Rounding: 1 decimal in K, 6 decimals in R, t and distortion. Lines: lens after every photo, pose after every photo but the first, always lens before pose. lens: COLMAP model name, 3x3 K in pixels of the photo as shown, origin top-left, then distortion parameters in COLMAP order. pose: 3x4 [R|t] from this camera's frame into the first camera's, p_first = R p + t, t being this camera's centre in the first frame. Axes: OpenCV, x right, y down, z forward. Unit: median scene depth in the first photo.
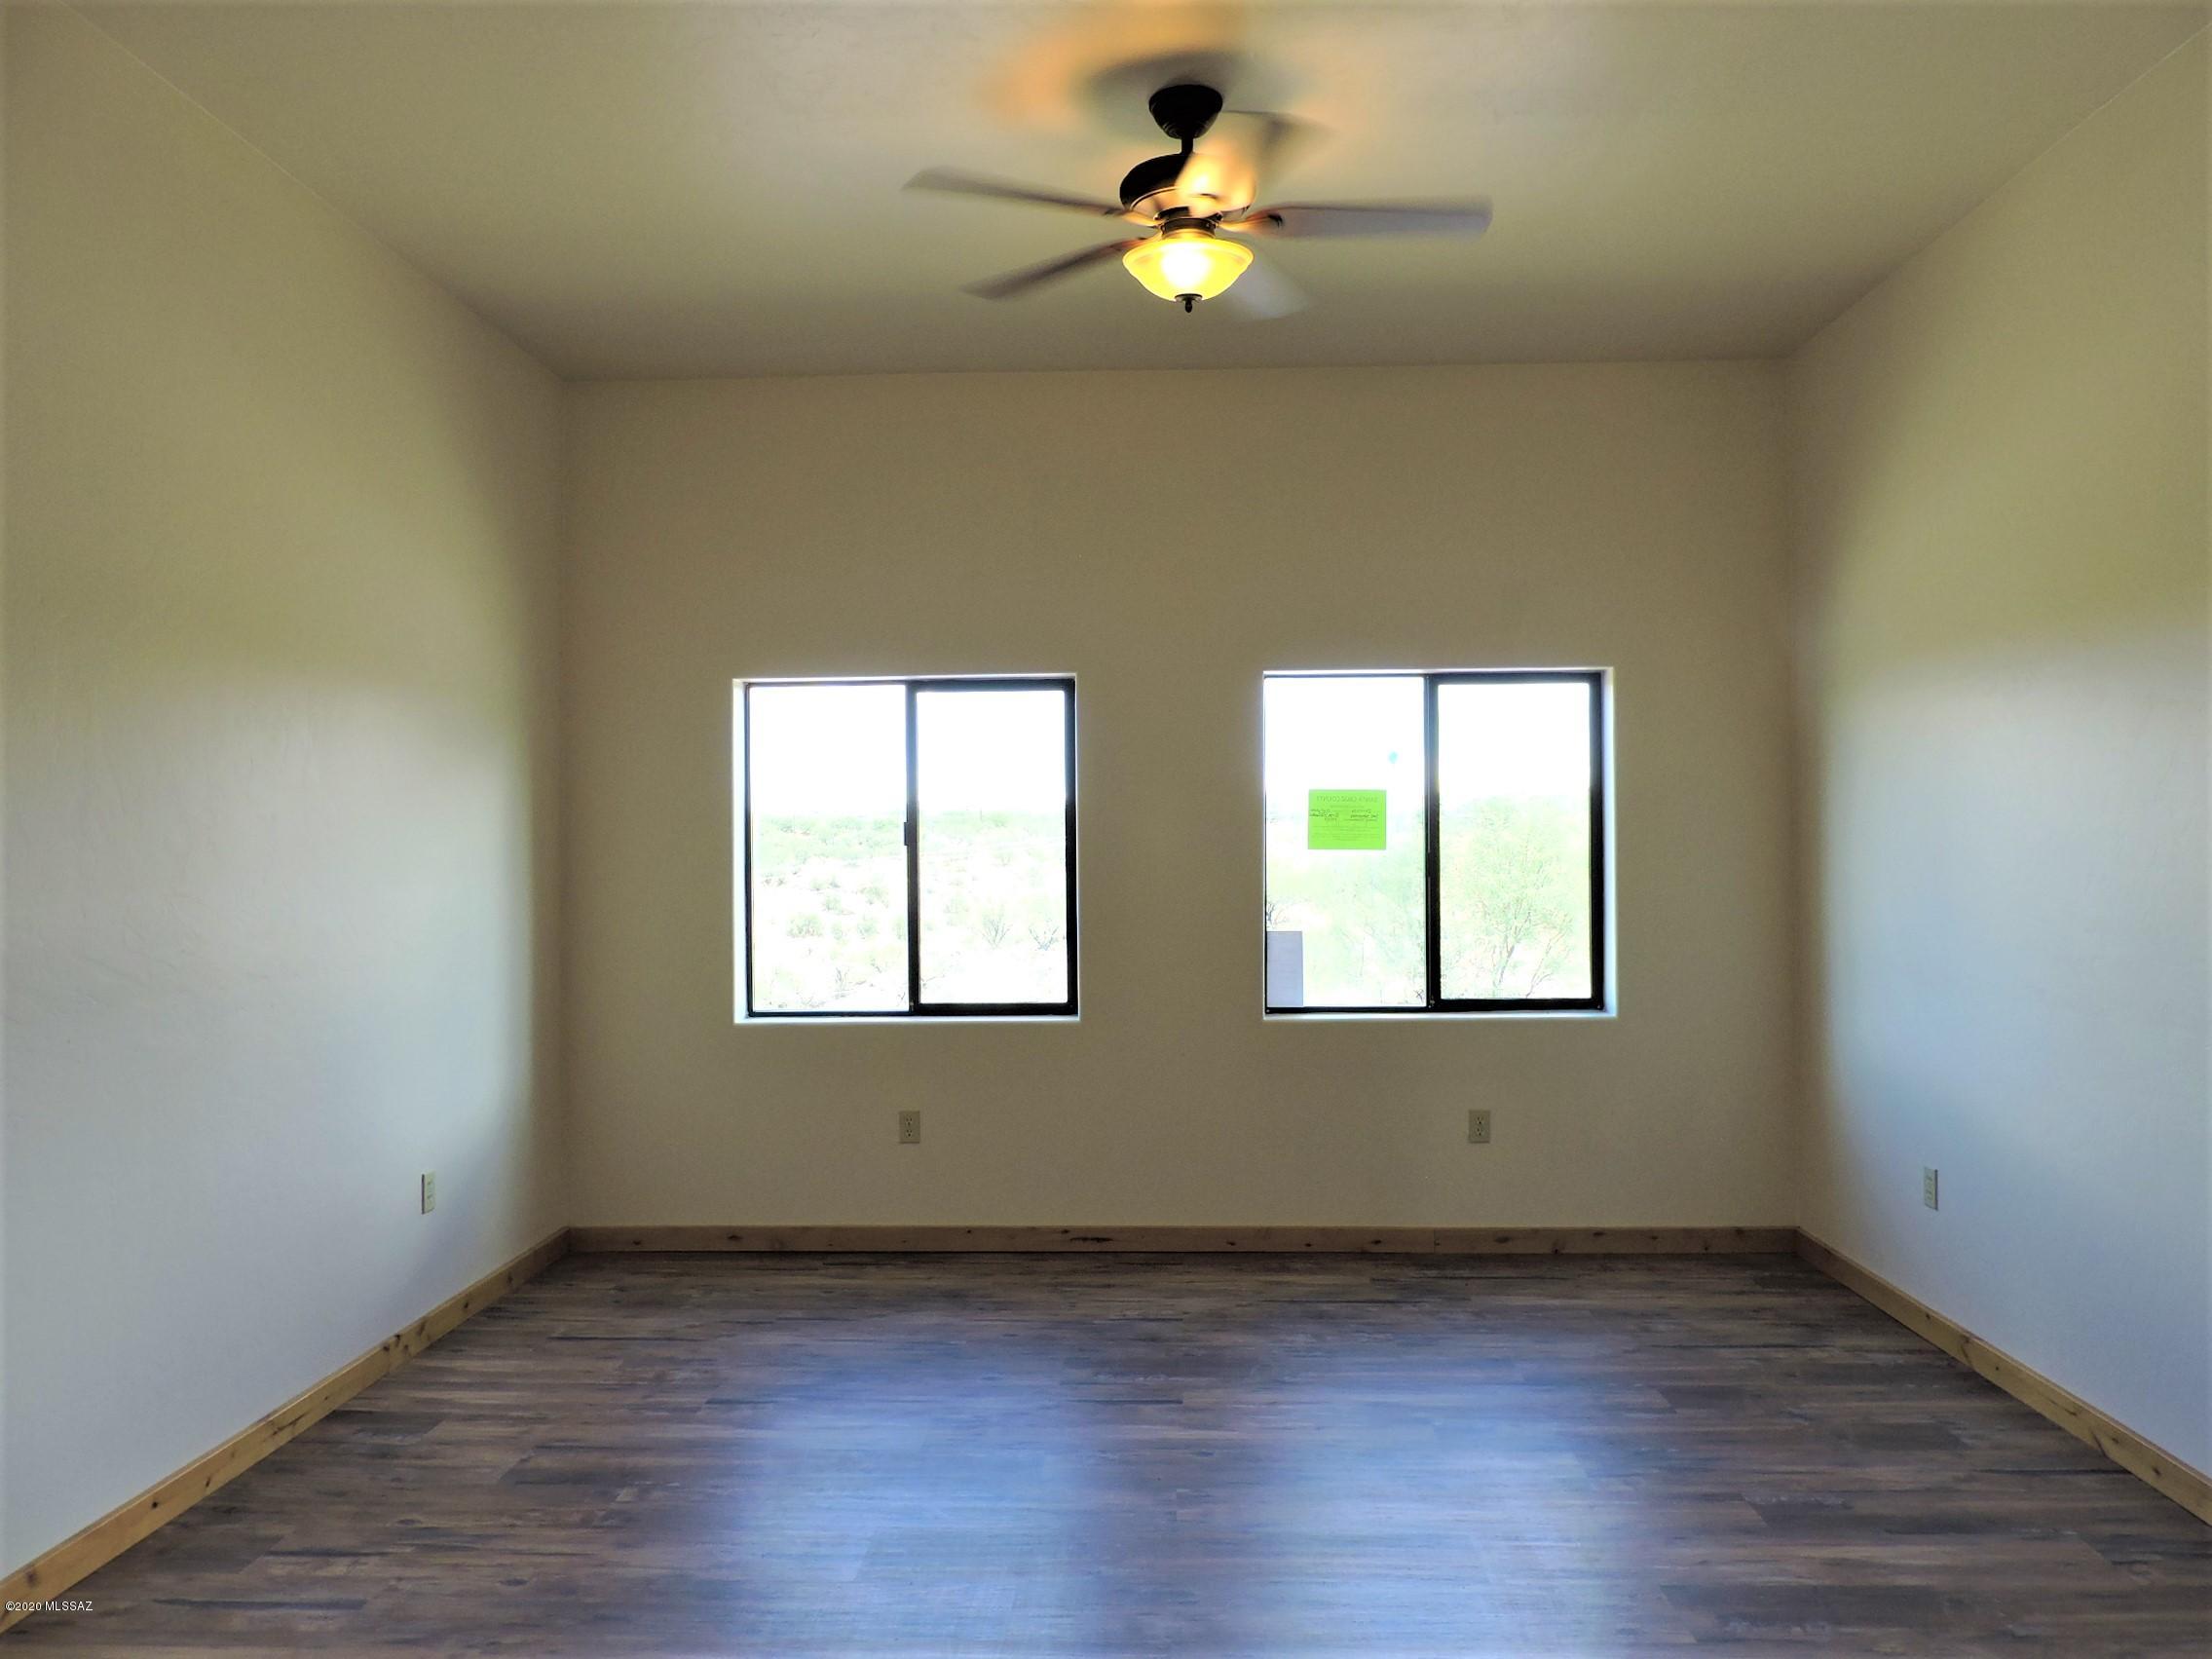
lens RADIAL K [[1628.8, 0, 1106.0], [0, 1628.8, 829.5], [0, 0, 1]] dist [-0.019946, 0.007493]
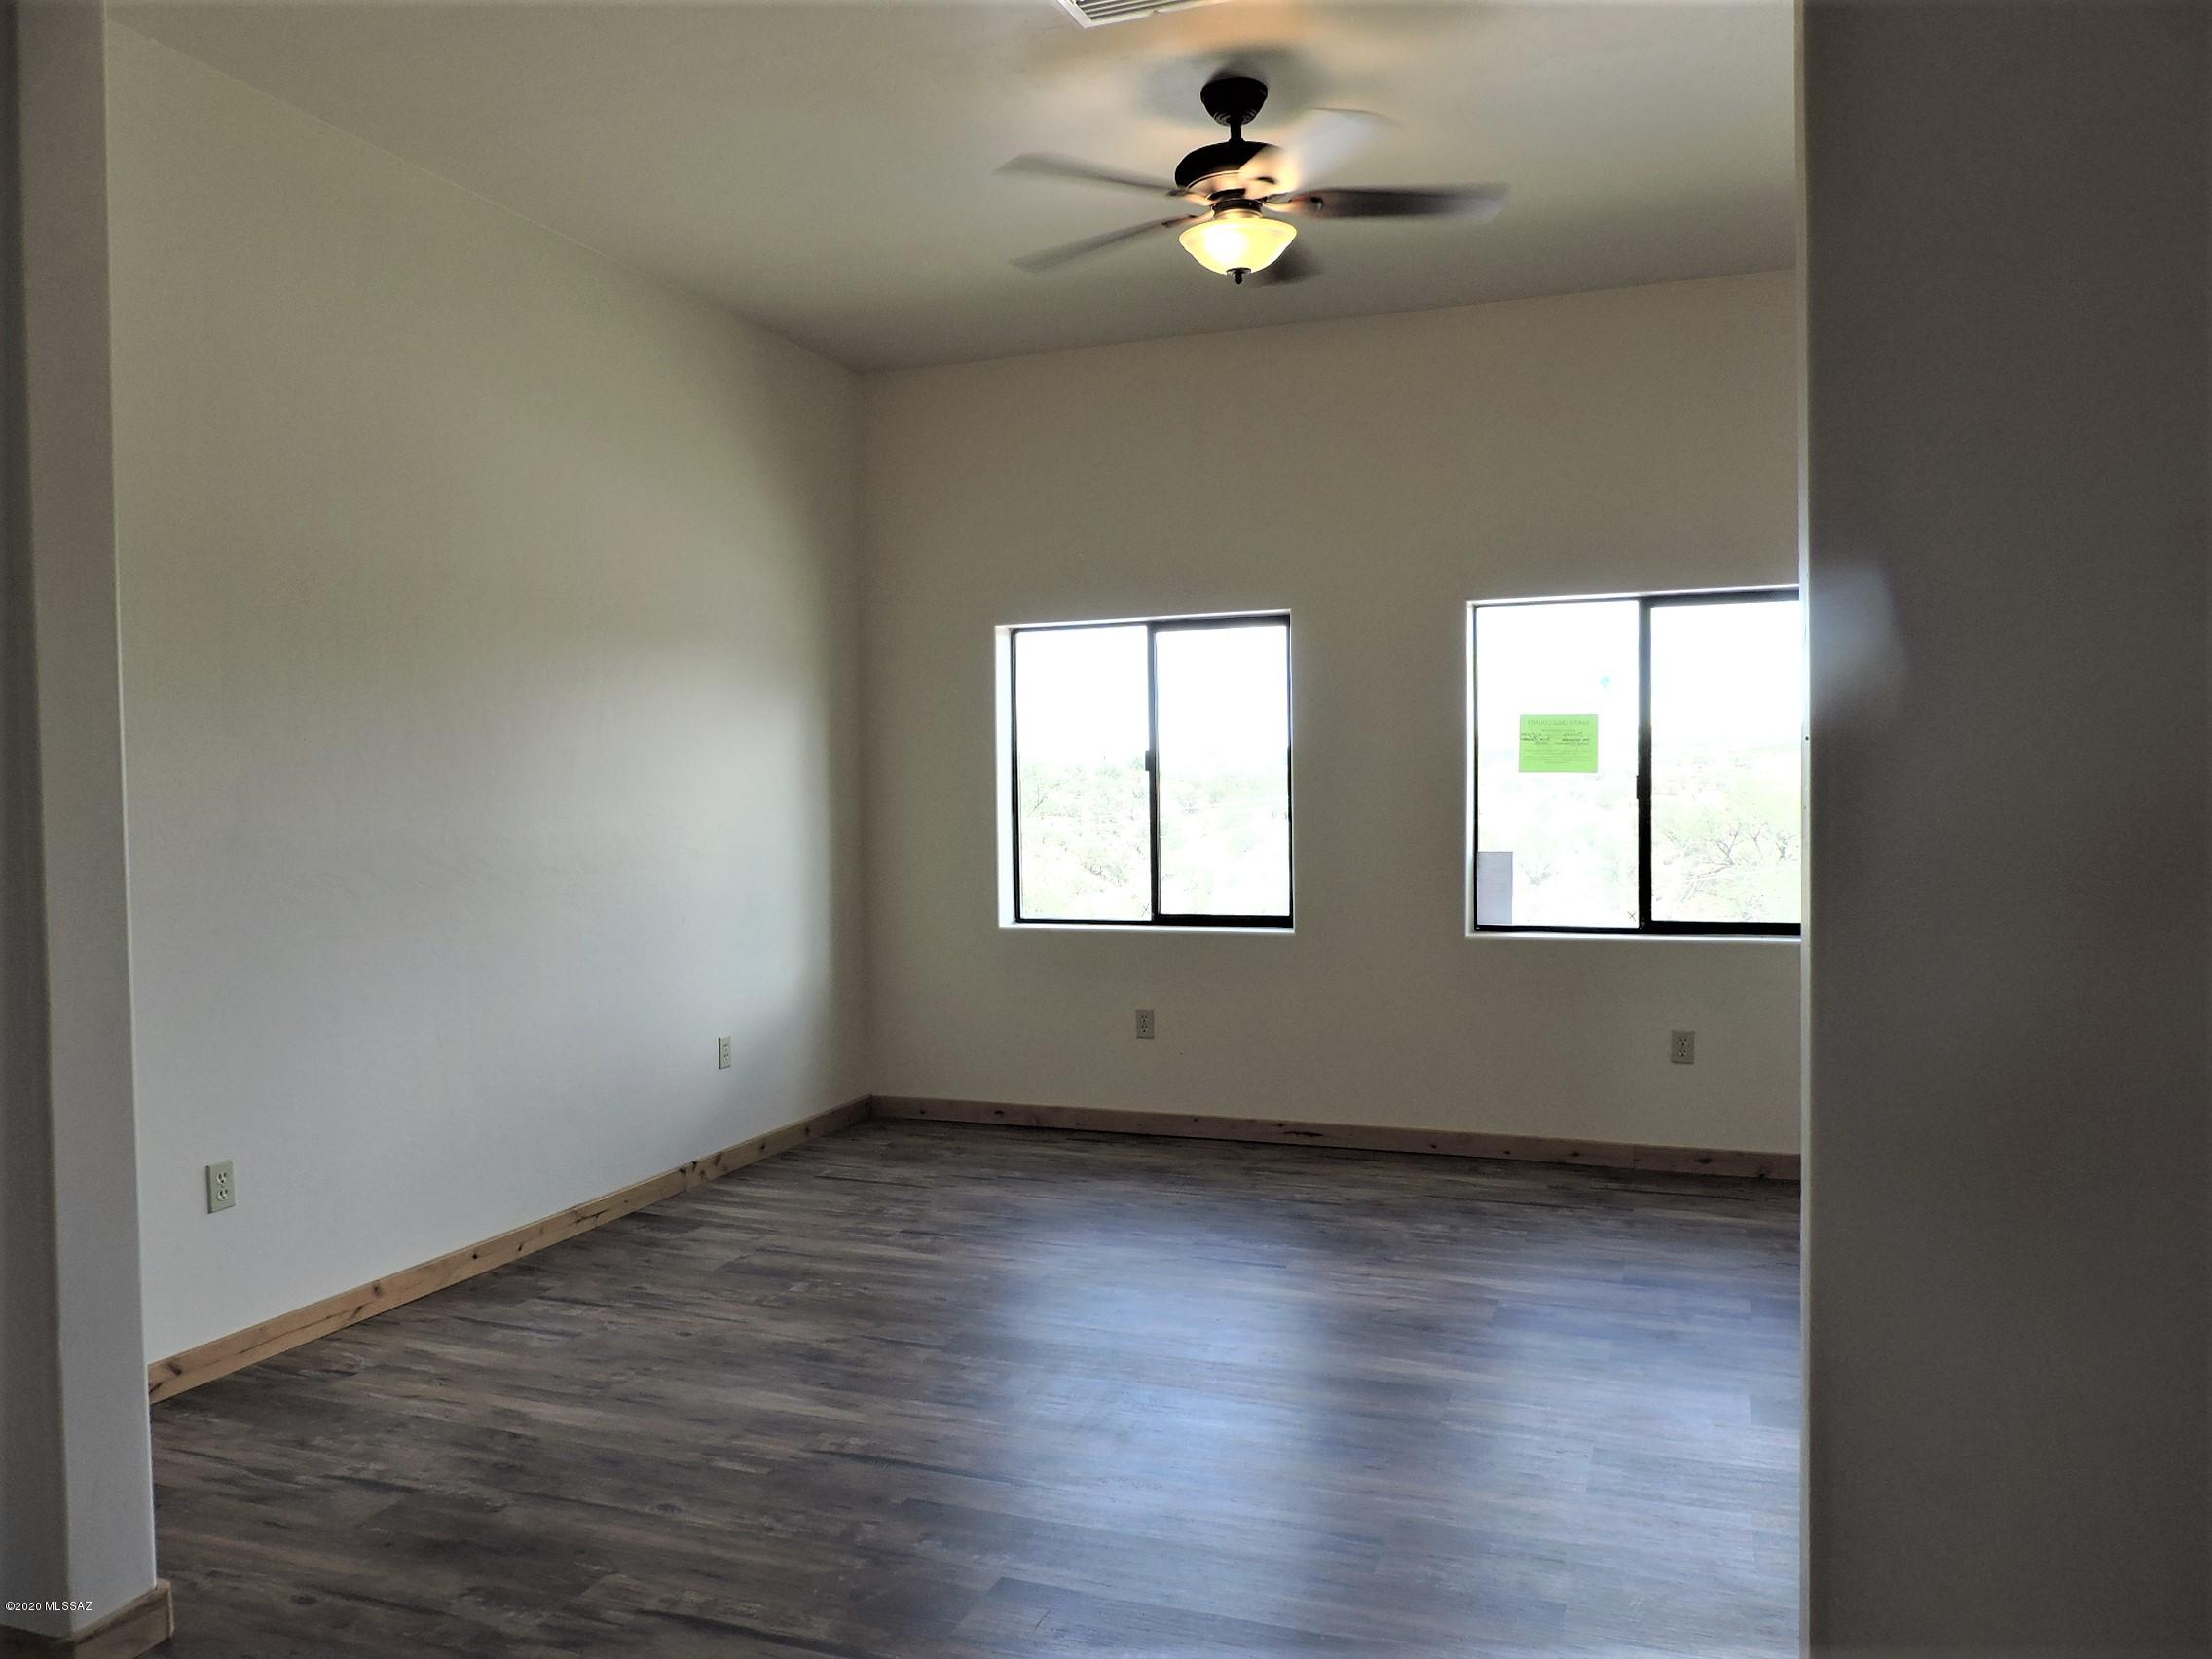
lens RADIAL K [[1646.5, 0, 1106.0], [0, 1646.5, 829.5], [0, 0, 1]] dist [-0.021697, 0.002027]
pose [[0.944414, 0.005204, -0.328718, 0.255552], [0.007301, 0.999296, 0.036798, 0.009290], [0.328678, -0.037153, 0.943711, -0.078388]]
